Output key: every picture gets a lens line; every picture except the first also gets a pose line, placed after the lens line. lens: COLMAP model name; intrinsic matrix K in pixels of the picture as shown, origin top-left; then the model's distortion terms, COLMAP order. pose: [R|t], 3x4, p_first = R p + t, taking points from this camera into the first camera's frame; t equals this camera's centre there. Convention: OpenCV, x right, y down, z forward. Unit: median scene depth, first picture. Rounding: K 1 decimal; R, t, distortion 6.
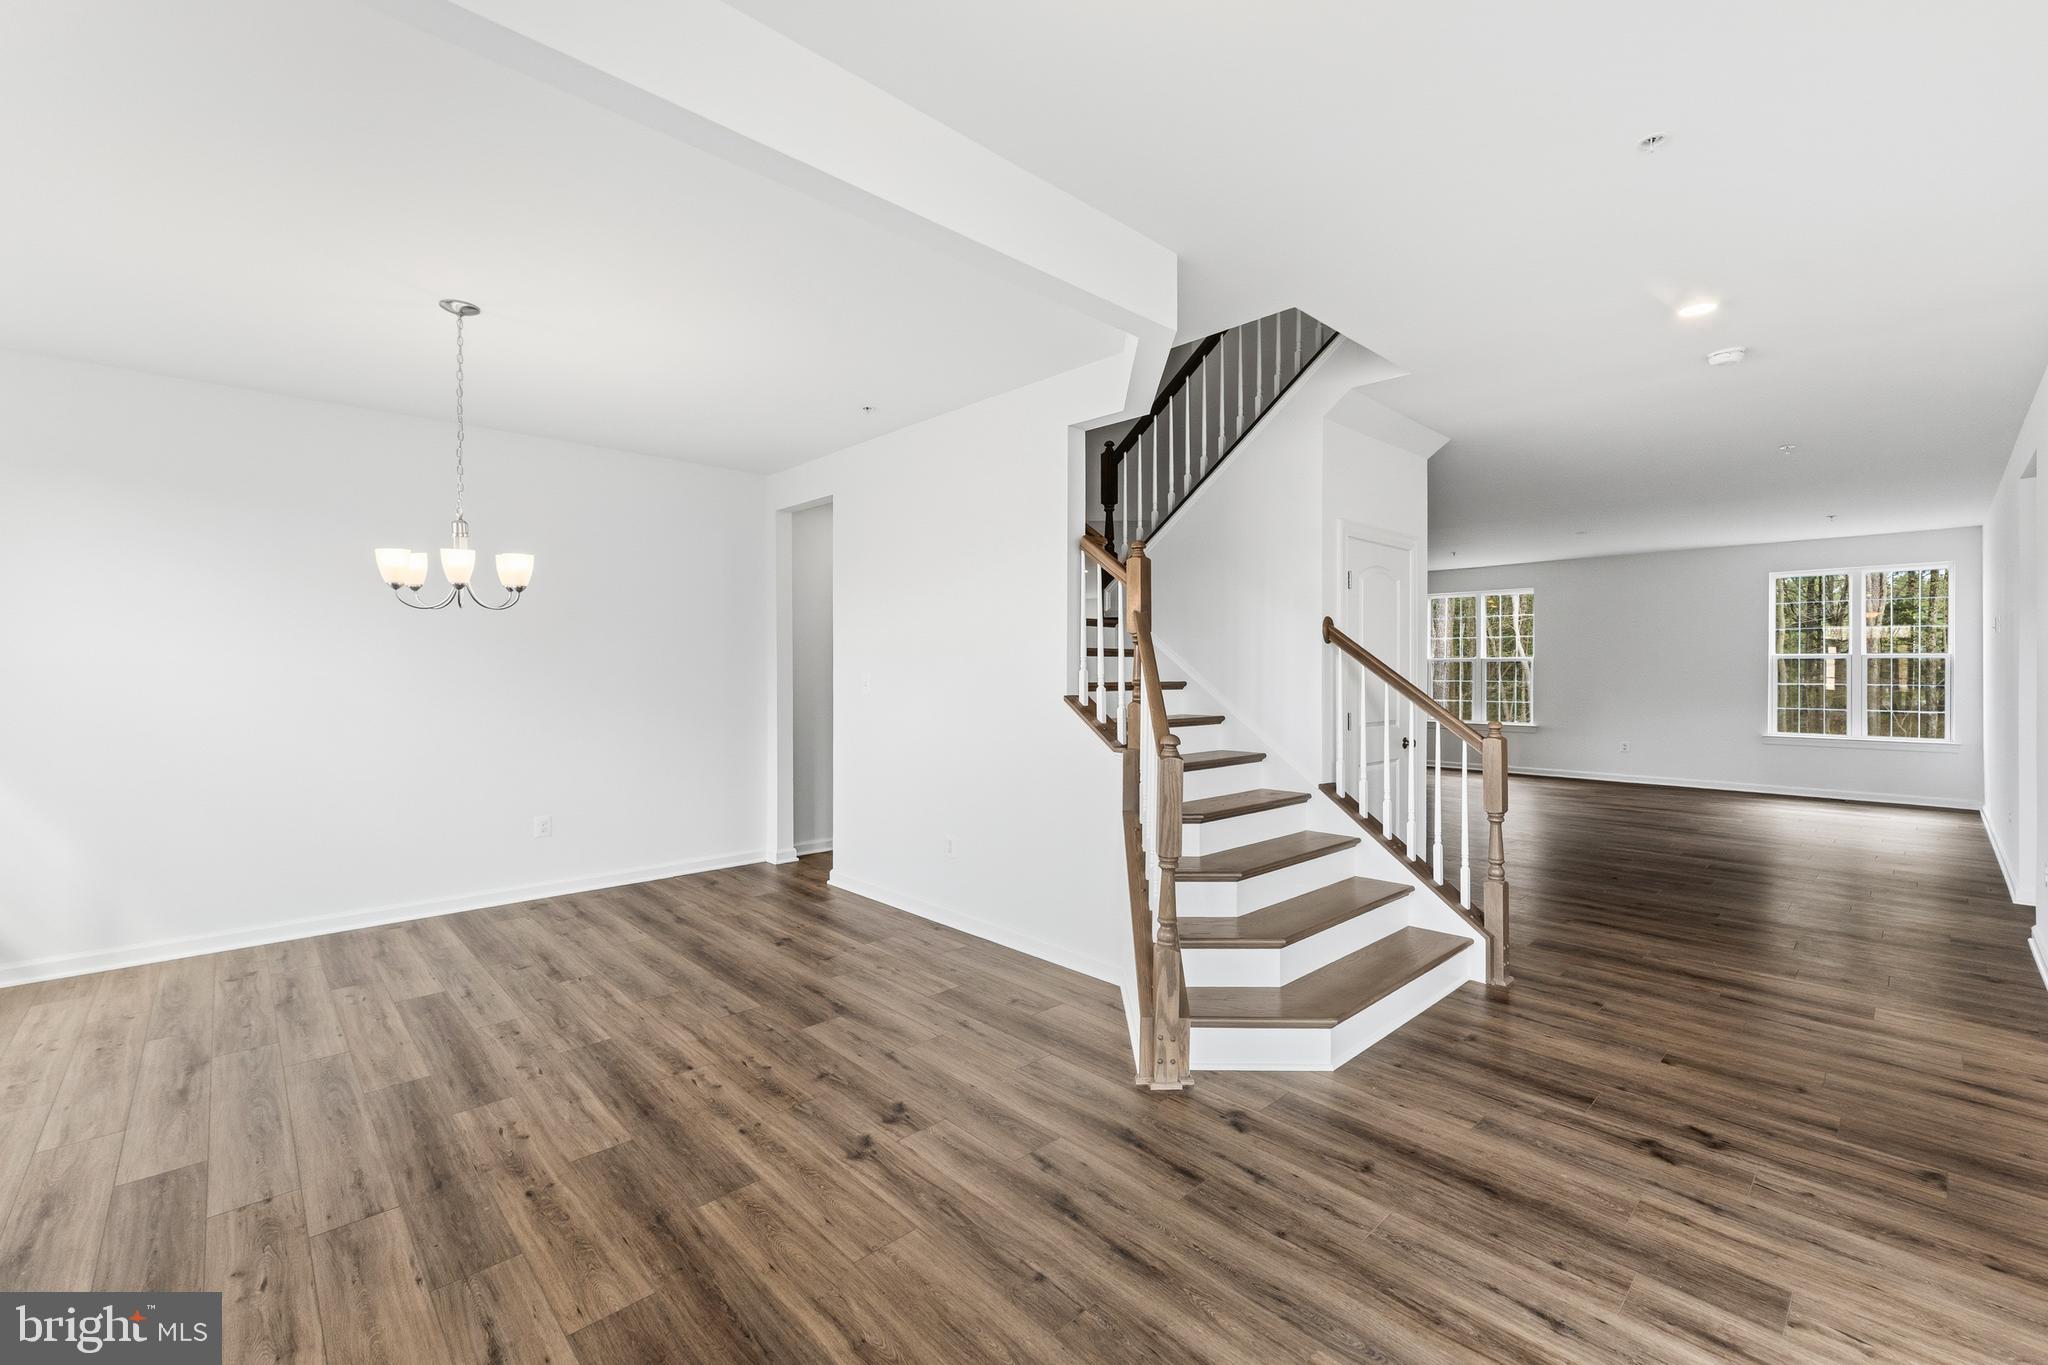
lens RADIAL K [[835.8, 0, 1030.8], [0, 835.8, 670.7], [0, 0, 1]] dist [-0.000496, -0.000067]
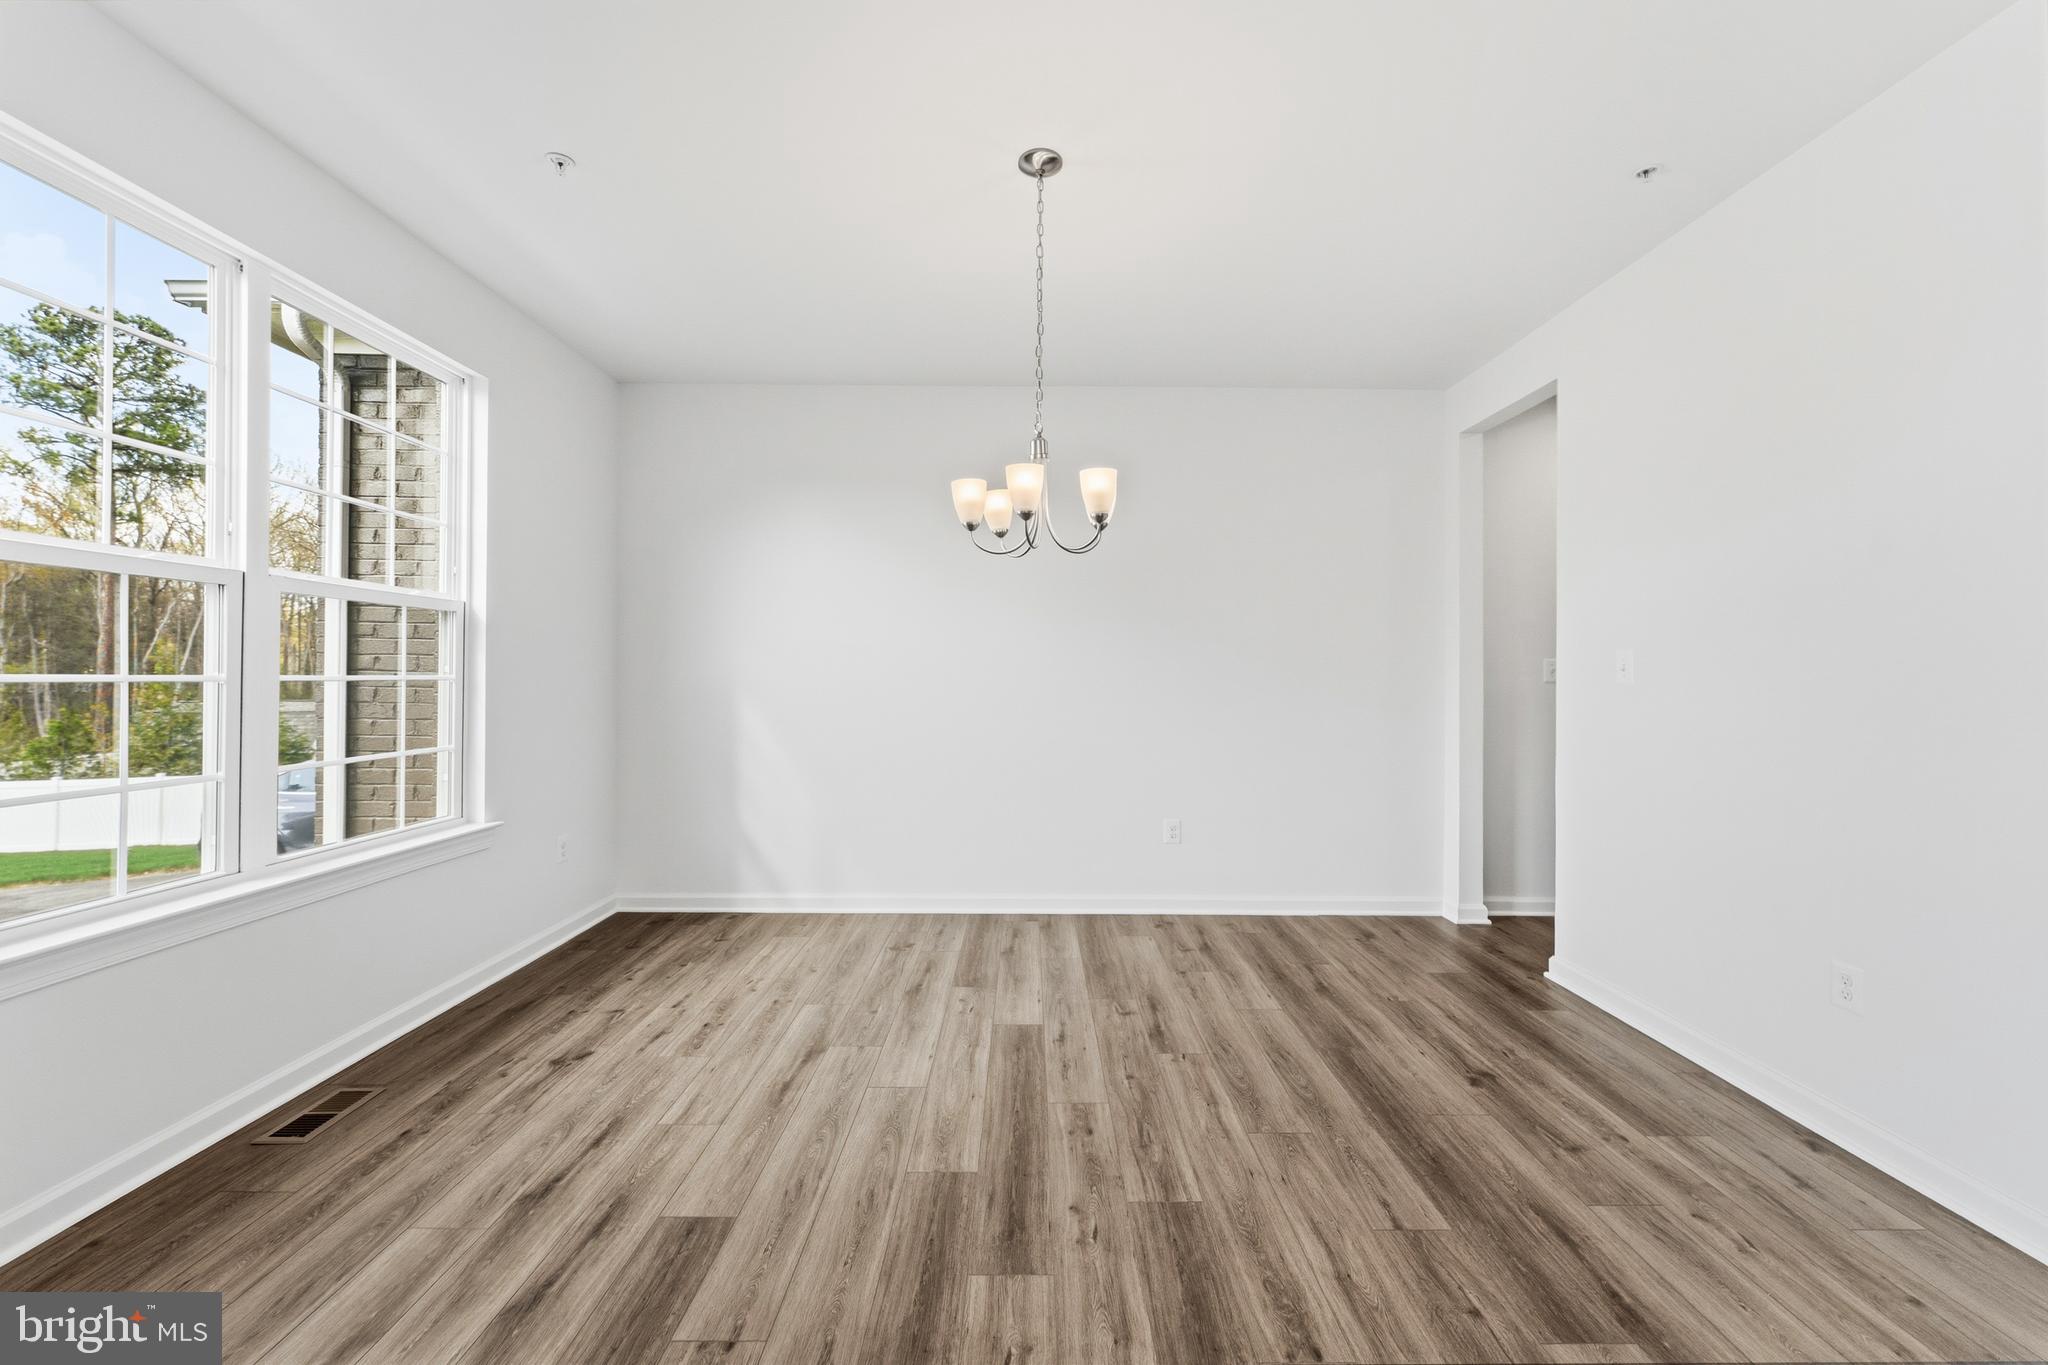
lens RADIAL K [[835.8, 0, 1030.8], [0, 835.8, 670.7], [0, 0, 1]] dist [-0.000496, -0.000067]
pose [[0.730793, 0.001939, -0.682597, -0.130833], [-0.007027, 0.999964, -0.004682, 0.032189], [0.682563, 0.008218, 0.730780, 0.352989]]
